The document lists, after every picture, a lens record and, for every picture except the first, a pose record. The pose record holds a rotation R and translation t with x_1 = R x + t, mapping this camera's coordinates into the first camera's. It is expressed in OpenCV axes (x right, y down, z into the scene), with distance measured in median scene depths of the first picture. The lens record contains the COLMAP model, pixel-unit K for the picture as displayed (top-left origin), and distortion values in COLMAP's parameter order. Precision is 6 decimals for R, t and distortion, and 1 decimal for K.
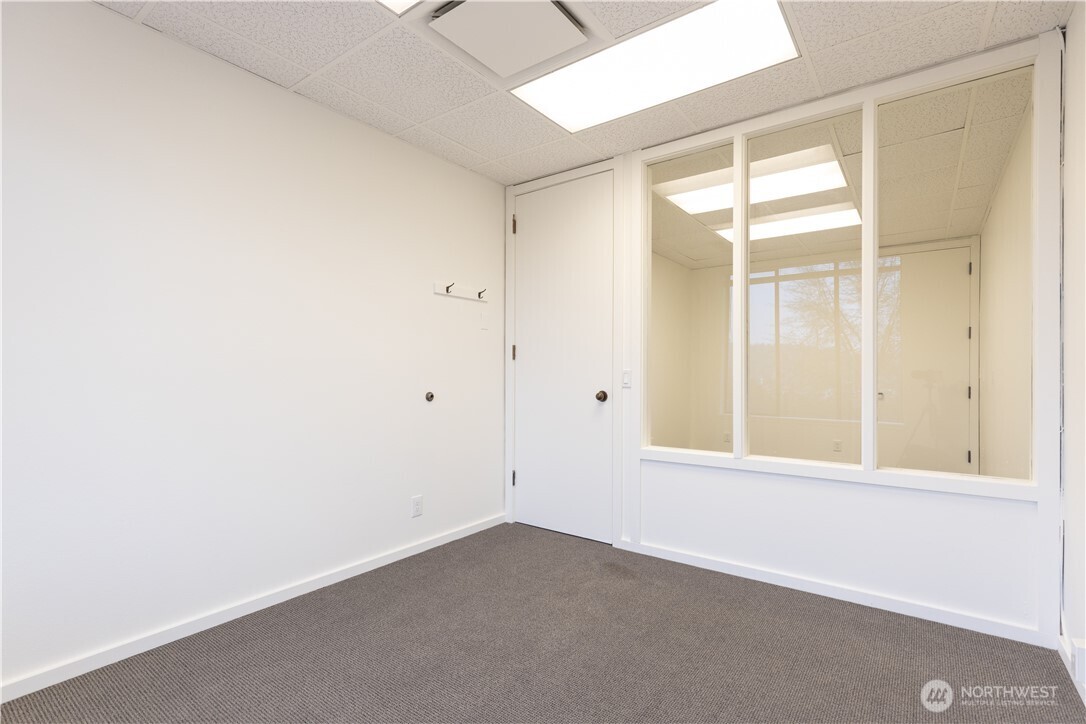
lens RADIAL K [[502.5, 0, 545.7], [0, 502.5, 371.3], [0, 0, 1]] dist [-0.002971, -0.000627]
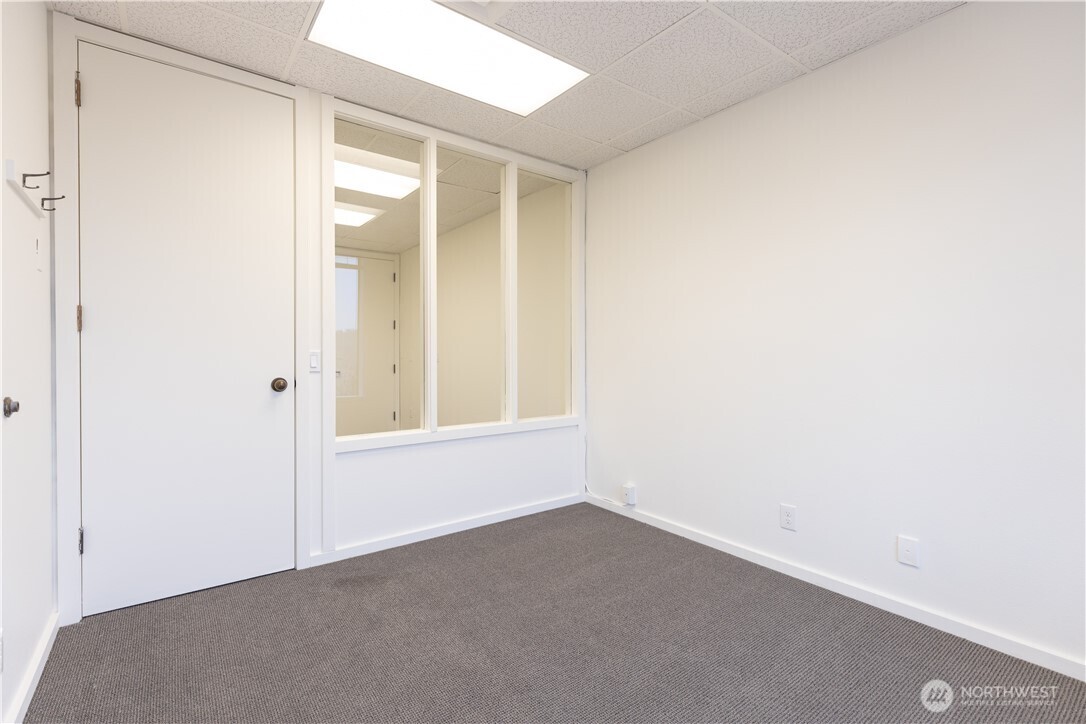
lens RADIAL K [[486.1, 0, 540.6], [0, 486.1, 359.2], [0, 0, 1]] dist [-0.010479, -0.000054]
pose [[0.287151, -0.009639, 0.957837, -0.507756], [-0.004450, 0.999925, 0.011397, -0.000246], [-0.957875, -0.007535, 0.287087, 0.414312]]
